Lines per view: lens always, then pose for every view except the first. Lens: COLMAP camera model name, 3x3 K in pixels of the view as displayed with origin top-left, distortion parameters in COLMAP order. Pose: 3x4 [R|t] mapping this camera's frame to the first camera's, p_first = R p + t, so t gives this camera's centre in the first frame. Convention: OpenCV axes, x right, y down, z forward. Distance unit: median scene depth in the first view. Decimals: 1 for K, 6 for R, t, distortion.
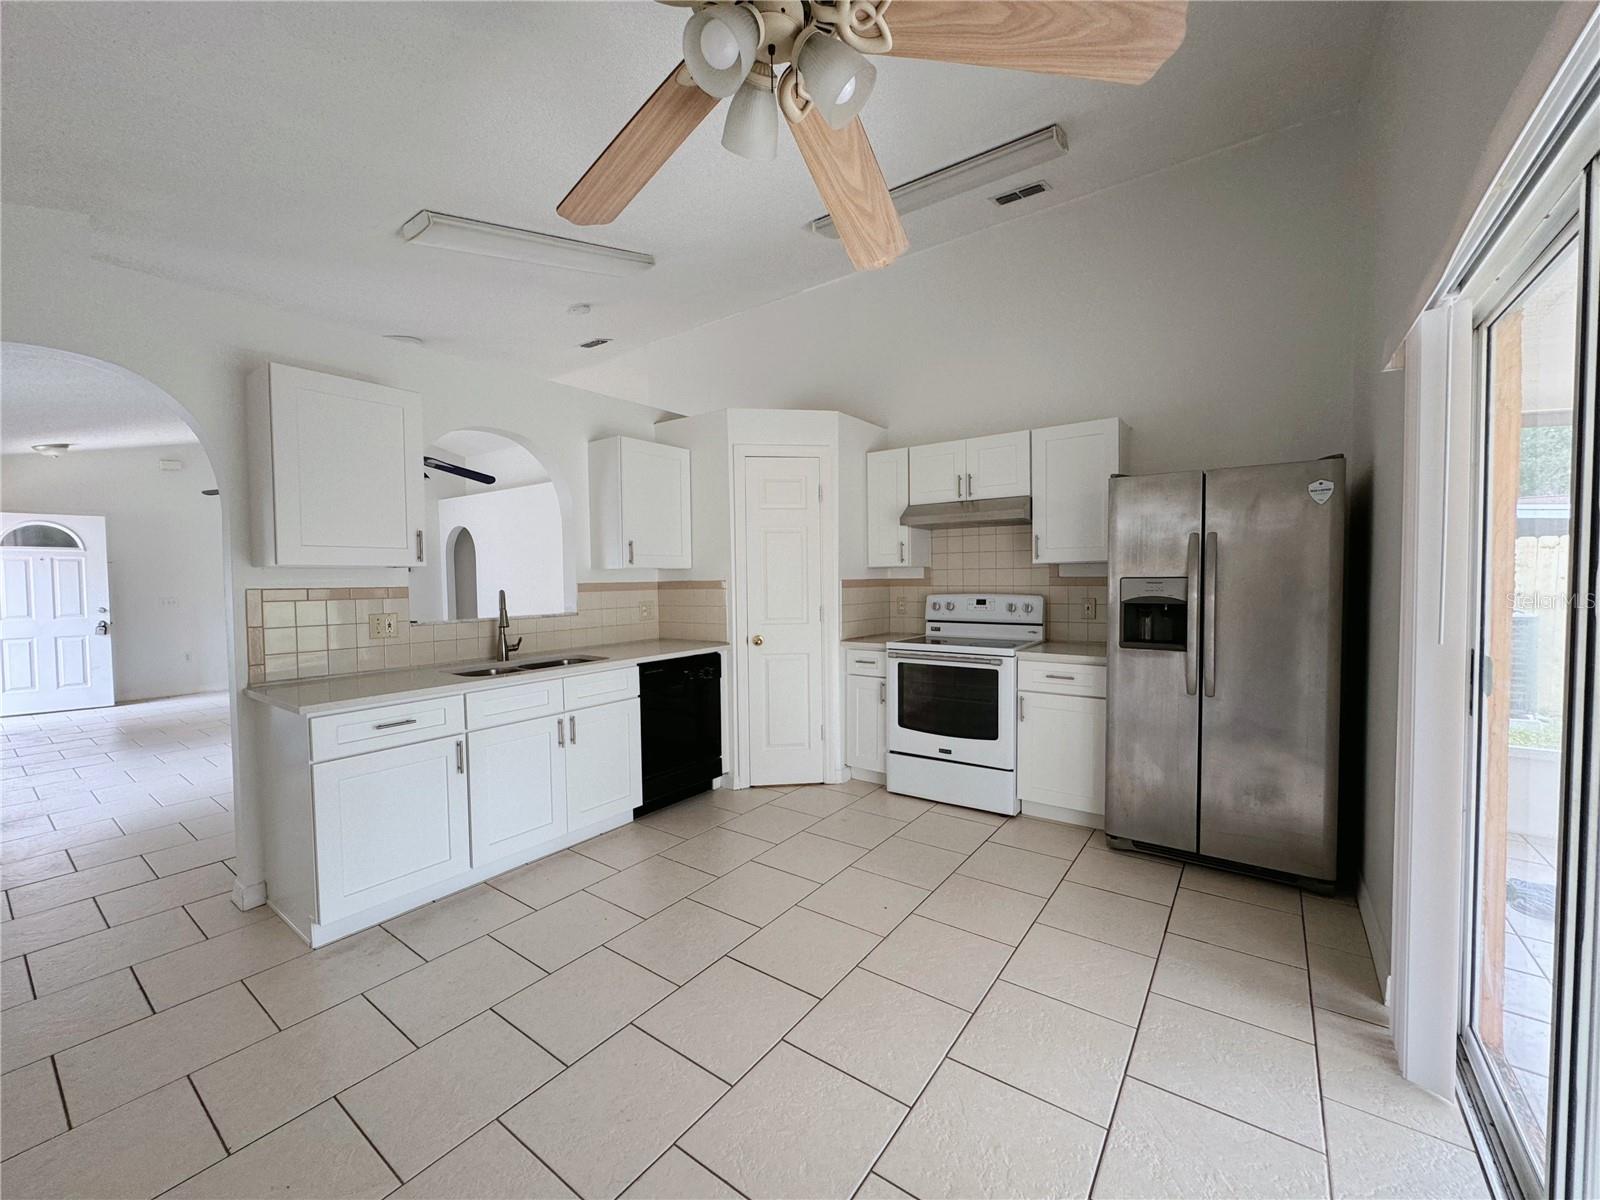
lens RADIAL K [[639.3, 0, 799.7], [0, 639.3, 599.3], [0, 0, 1]] dist [-0.000090, 0.000755]
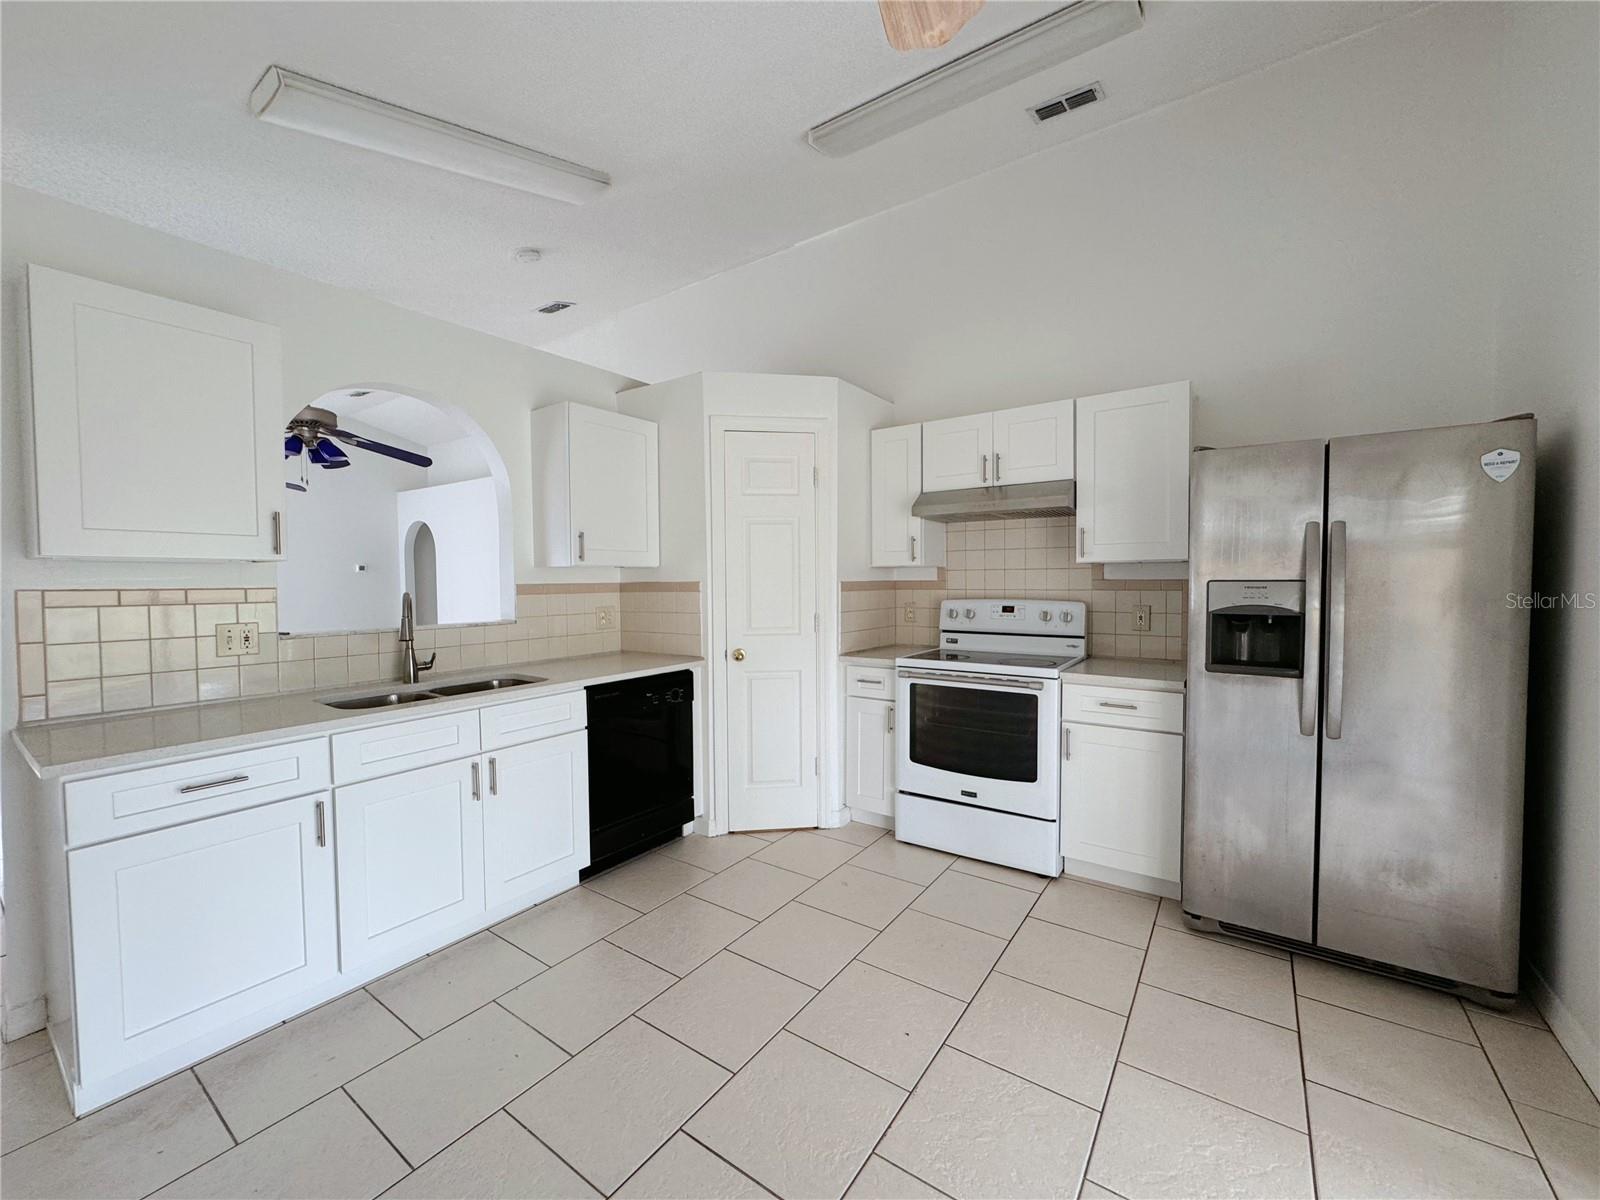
lens RADIAL K [[639.3, 0, 798.9], [0, 639.3, 599.6], [0, 0, 1]] dist [-0.000090, 0.000755]
pose [[0.999861, 0.004619, 0.016018, -0.002009], [-0.004574, 0.999986, -0.002830, -0.004877], [-0.016031, 0.002756, 0.999868, 0.185034]]
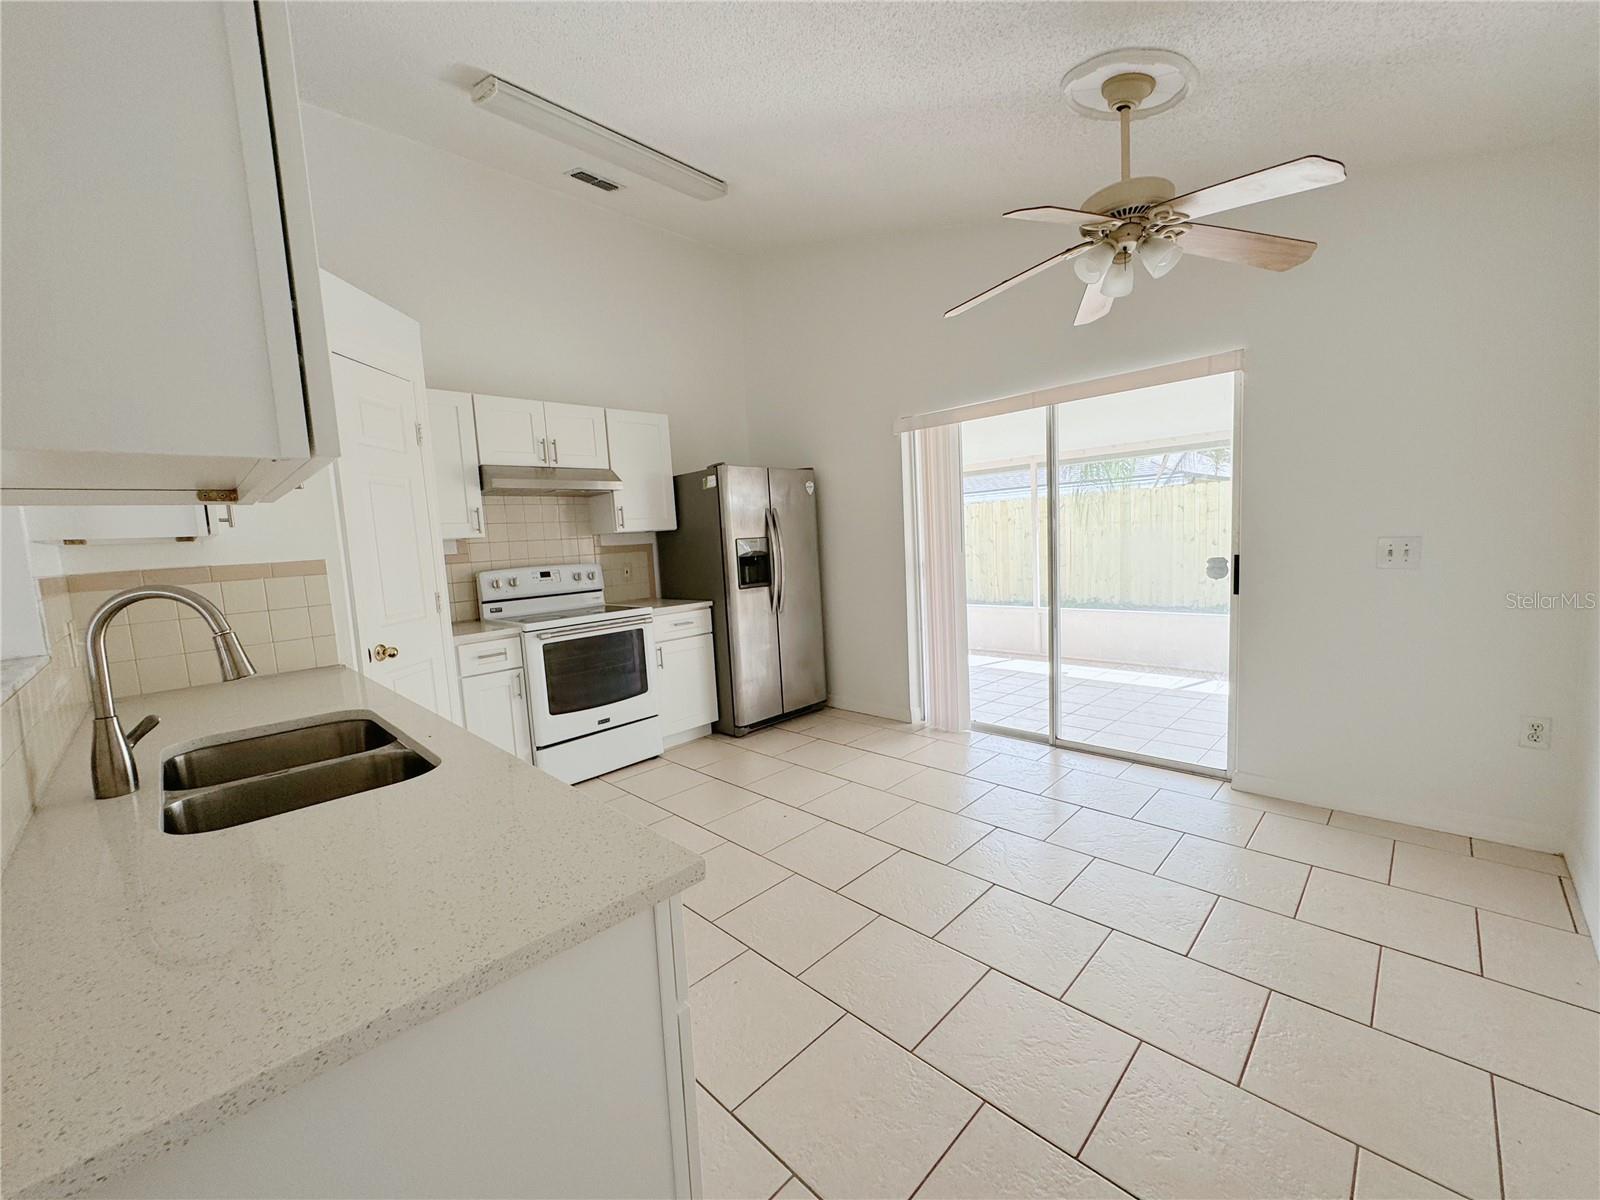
lens RADIAL K [[639.3, 0, 804.3], [0, 639.3, 598.8], [0, 0, 1]] dist [-0.000090, 0.000755]
pose [[0.150673, -0.094682, 0.984039, -0.654120], [0.088523, 0.992696, 0.081961, -0.003937], [-0.984612, 0.074761, 0.157954, 0.502430]]
